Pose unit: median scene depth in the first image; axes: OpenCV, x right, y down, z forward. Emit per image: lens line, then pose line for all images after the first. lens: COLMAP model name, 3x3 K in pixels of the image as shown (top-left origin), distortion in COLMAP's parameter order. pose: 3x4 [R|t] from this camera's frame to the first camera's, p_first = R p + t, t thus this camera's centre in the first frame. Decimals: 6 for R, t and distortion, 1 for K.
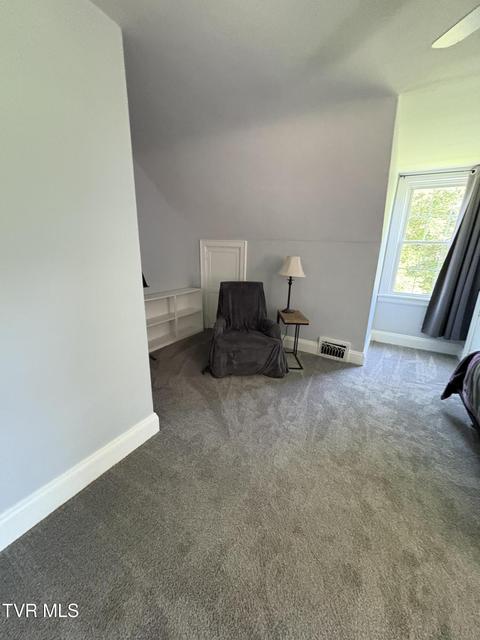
lens RADIAL K [[253.7, 0, 238.9], [0, 253.7, 318.7], [0, 0, 1]] dist [-0.000236, 0.000189]
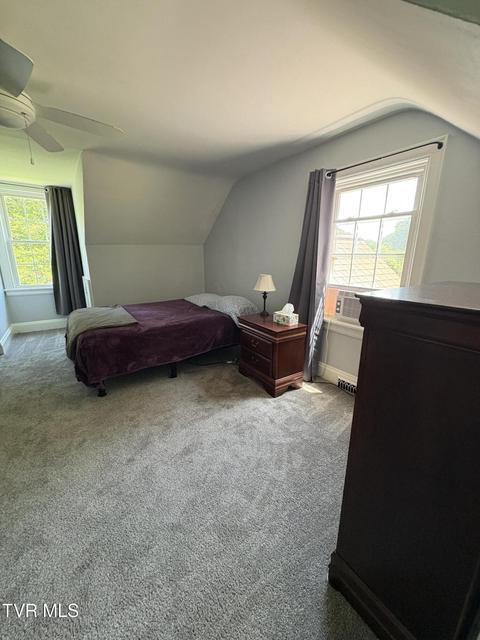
lens RADIAL K [[253.7, 0, 238.2], [0, 253.7, 320.6], [0, 0, 1]] dist [-0.000236, 0.000189]
pose [[0.415937, -0.248545, 0.874770, -0.014057], [0.250546, 0.956018, 0.152499, 0.180778], [-0.874198, 0.155740, 0.459915, -0.546735]]
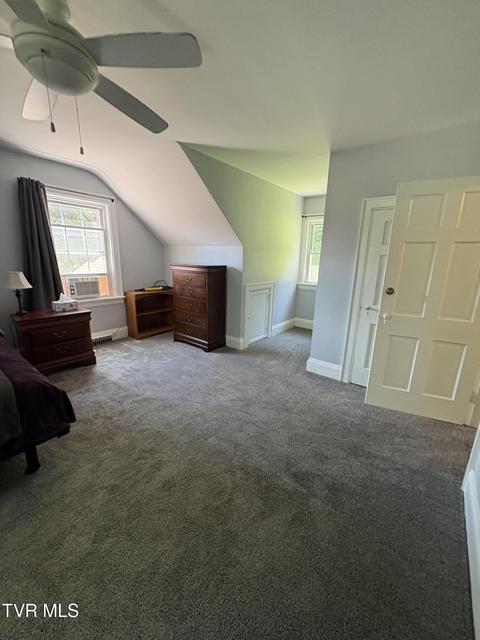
lens RADIAL K [[253.7, 0, 239.4], [0, 253.7, 318.7], [0, 0, 1]] dist [-0.000236, 0.000189]
pose [[-0.989661, -0.086122, 0.114690, -0.006583], [-0.017678, 0.866800, 0.498343, -0.212825], [-0.142332, 0.491163, -0.859361, 0.794947]]
